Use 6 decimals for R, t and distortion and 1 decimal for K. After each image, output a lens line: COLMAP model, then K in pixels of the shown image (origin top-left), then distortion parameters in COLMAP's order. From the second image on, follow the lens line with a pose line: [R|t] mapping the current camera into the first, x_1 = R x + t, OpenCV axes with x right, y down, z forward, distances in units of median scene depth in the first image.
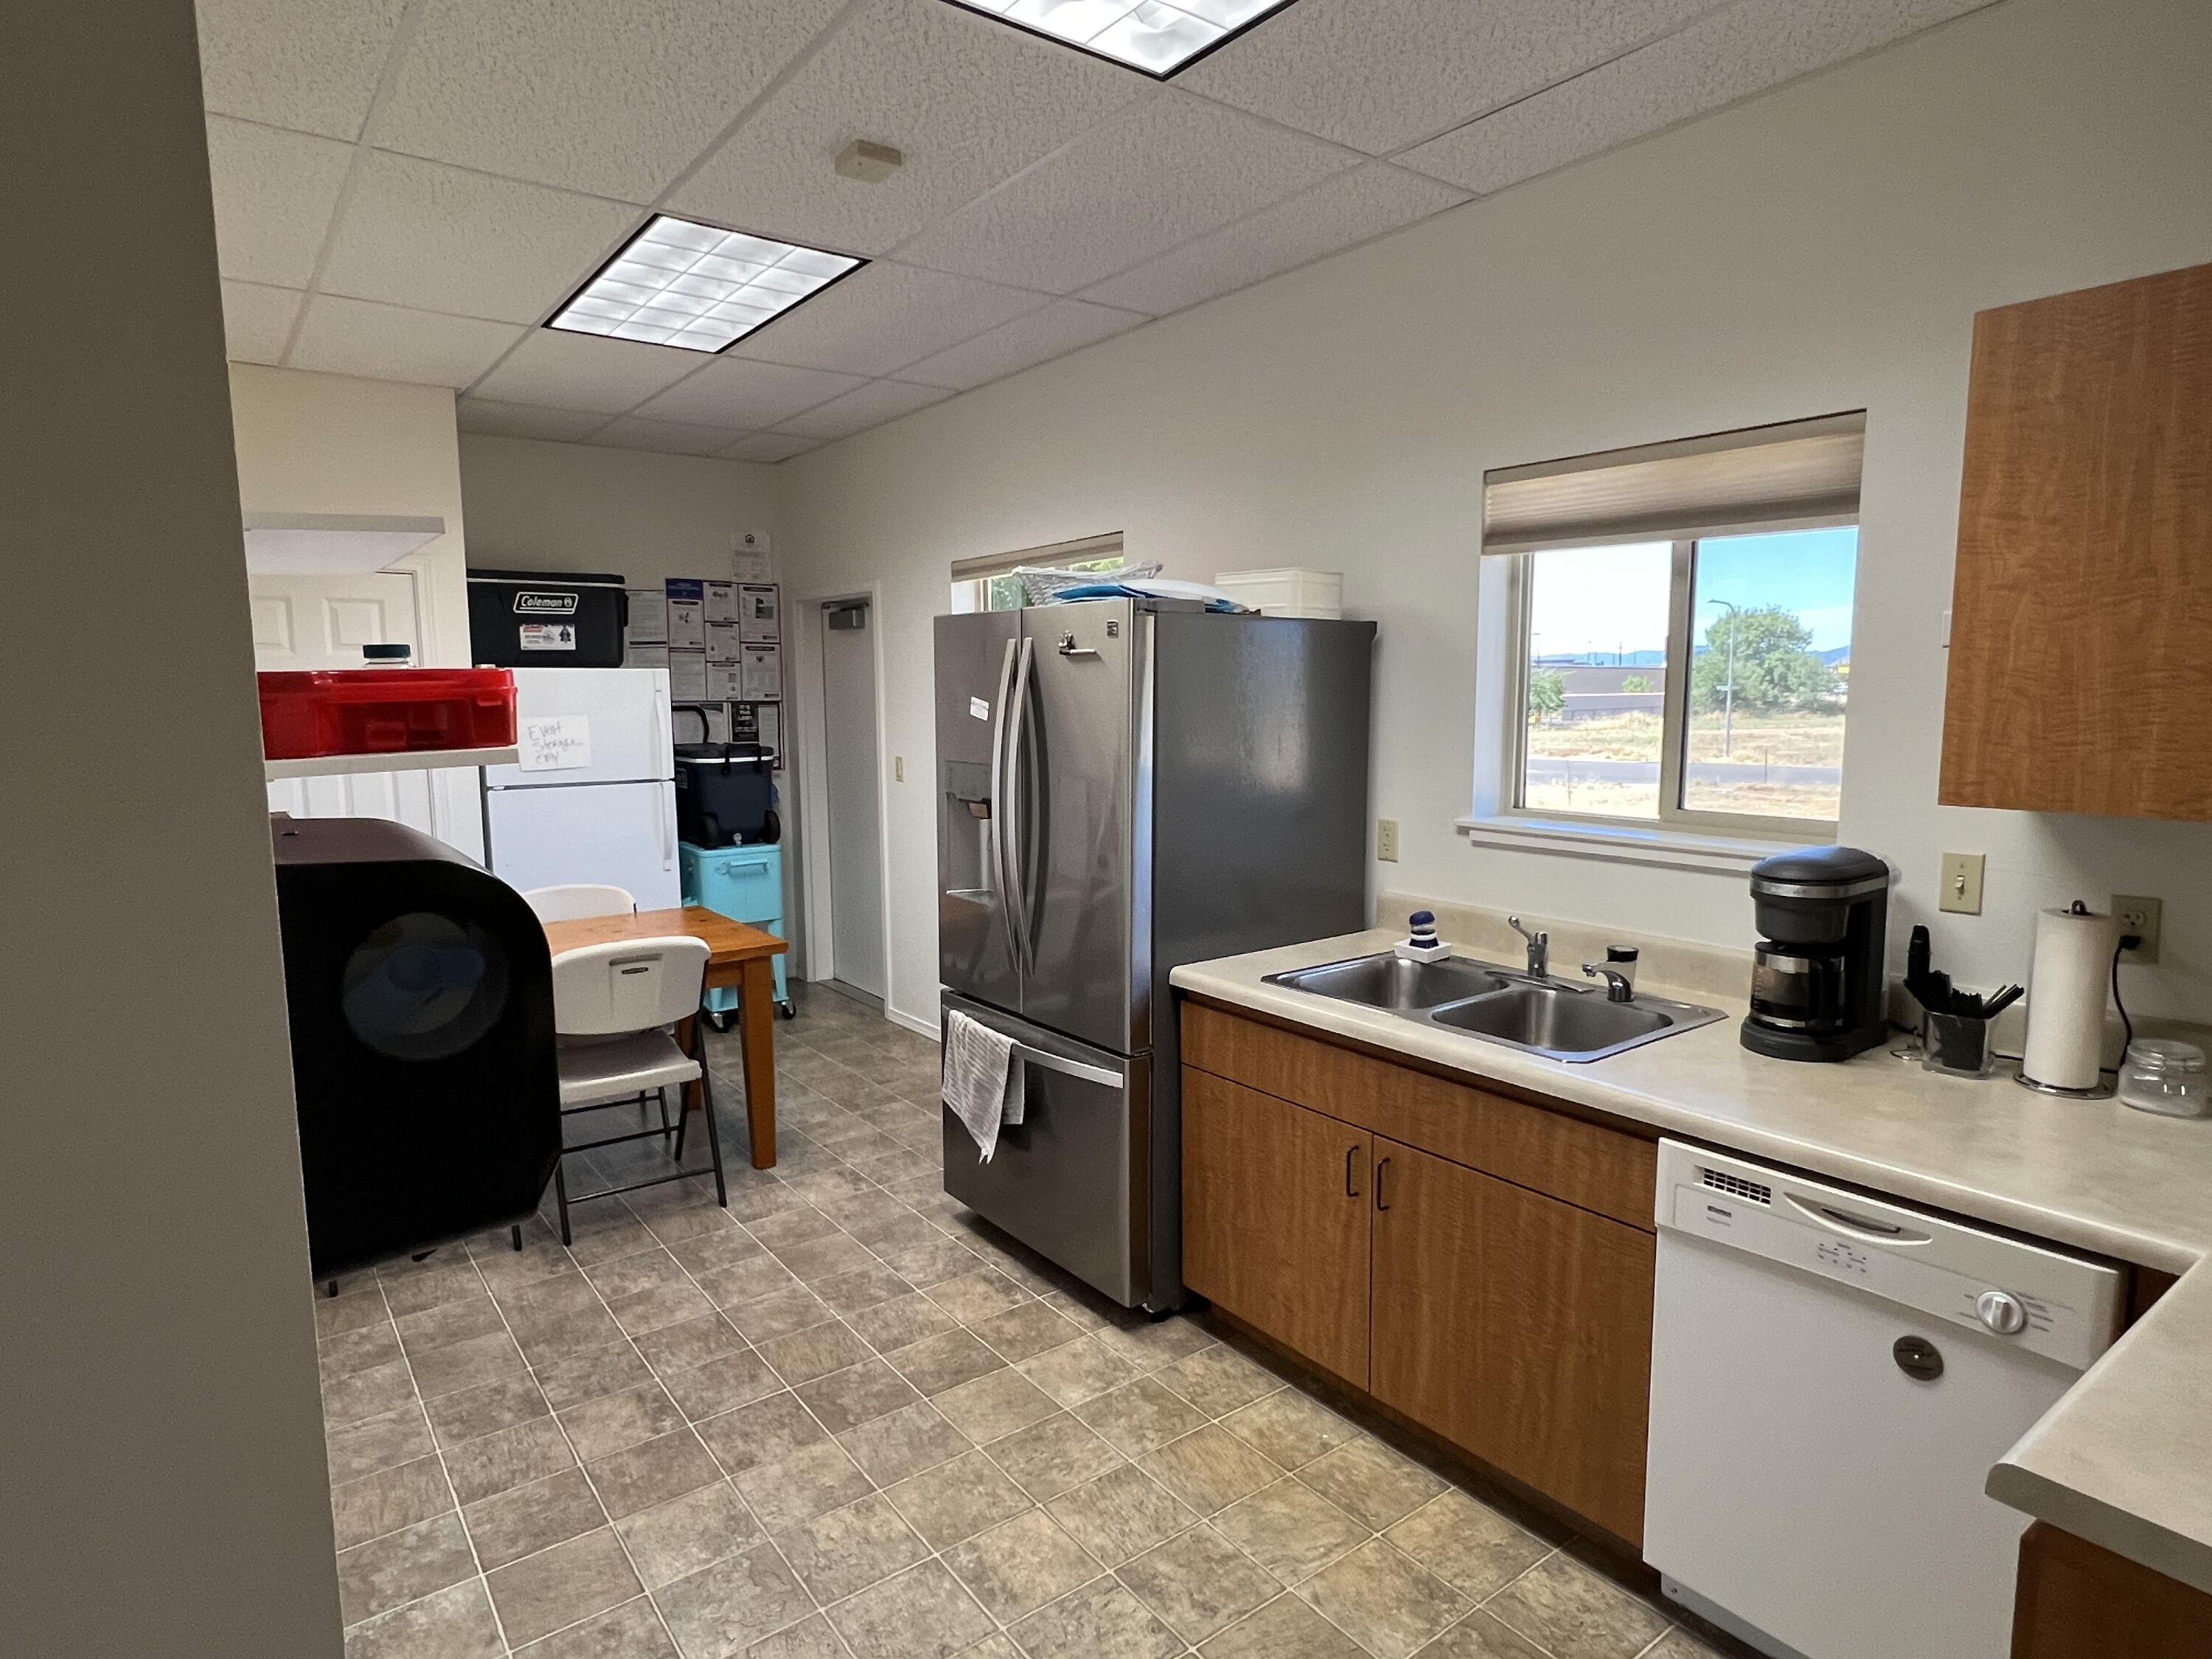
lens RADIAL K [[1250.4, 0, 1106.0], [0, 1250.4, 829.5], [0, 0, 1]] dist [-0.003209, -0.000932]
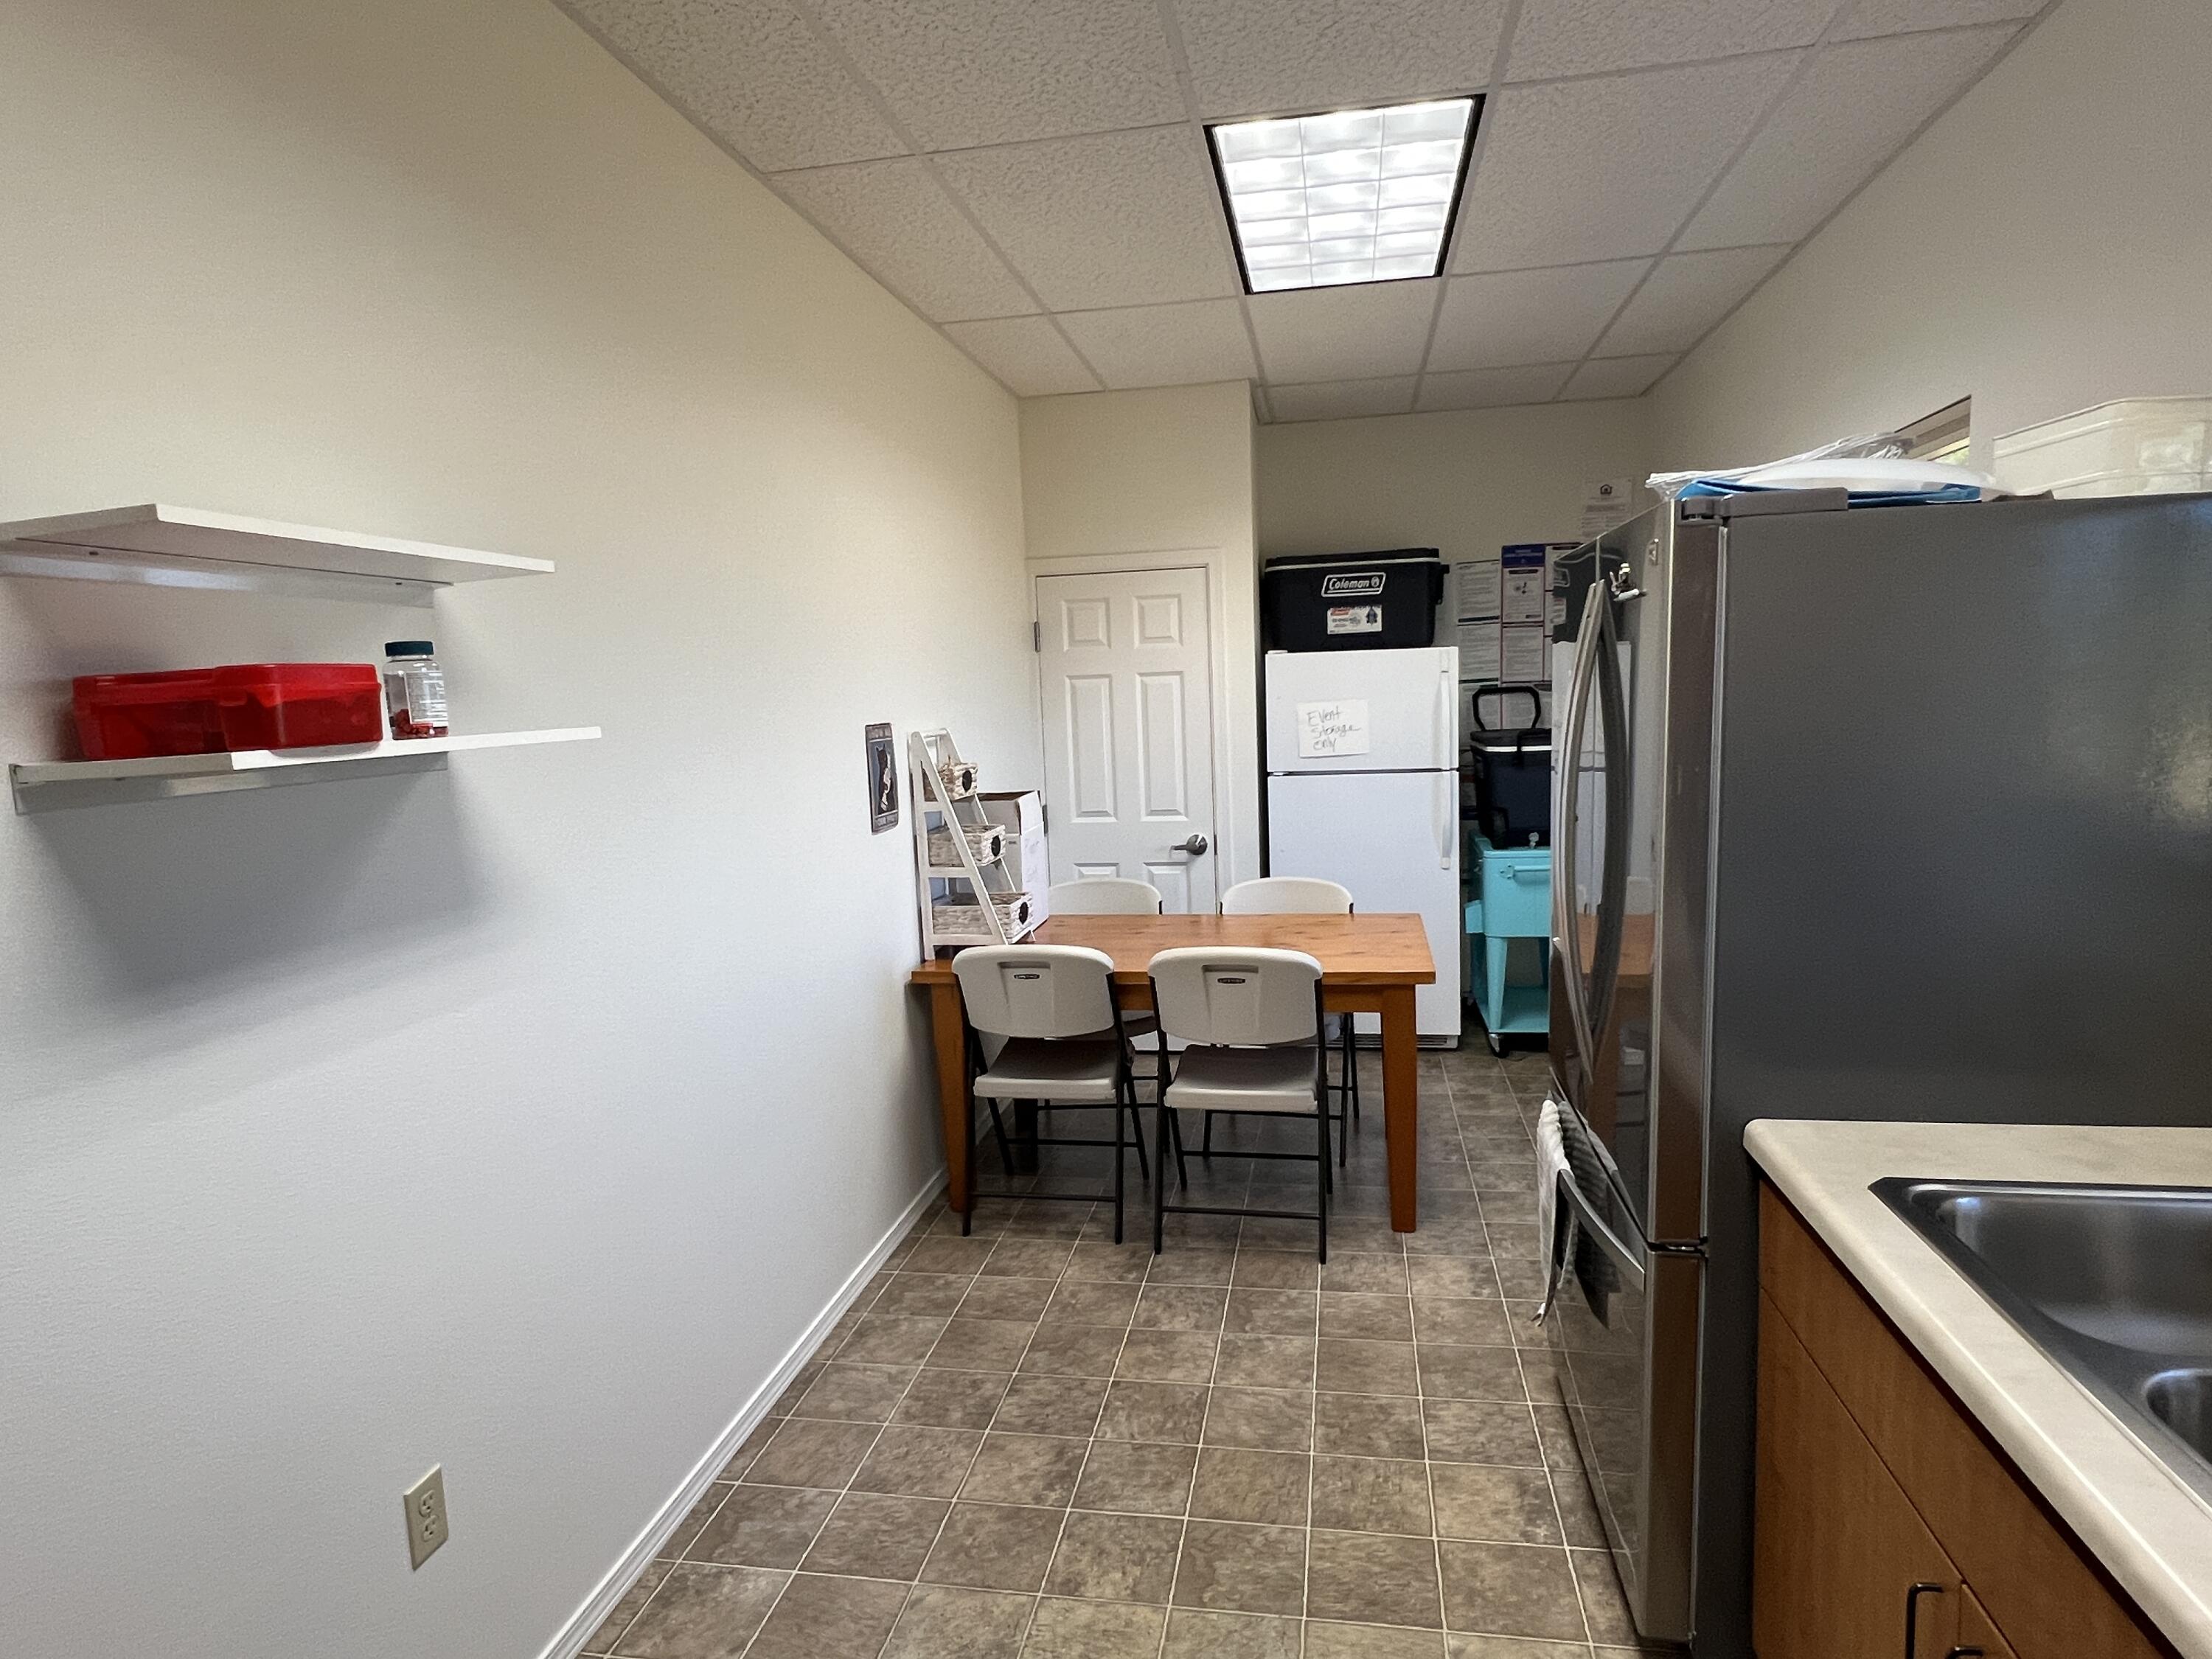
lens RADIAL K [[1250.4, 0, 1106.0], [0, 1250.4, 829.5], [0, 0, 1]] dist [-0.003209, -0.000932]
pose [[0.679799, 0.062274, -0.730750, 0.225680], [-0.051029, 0.997990, 0.037577, -0.027706], [0.731621, 0.011745, 0.681610, 0.310973]]
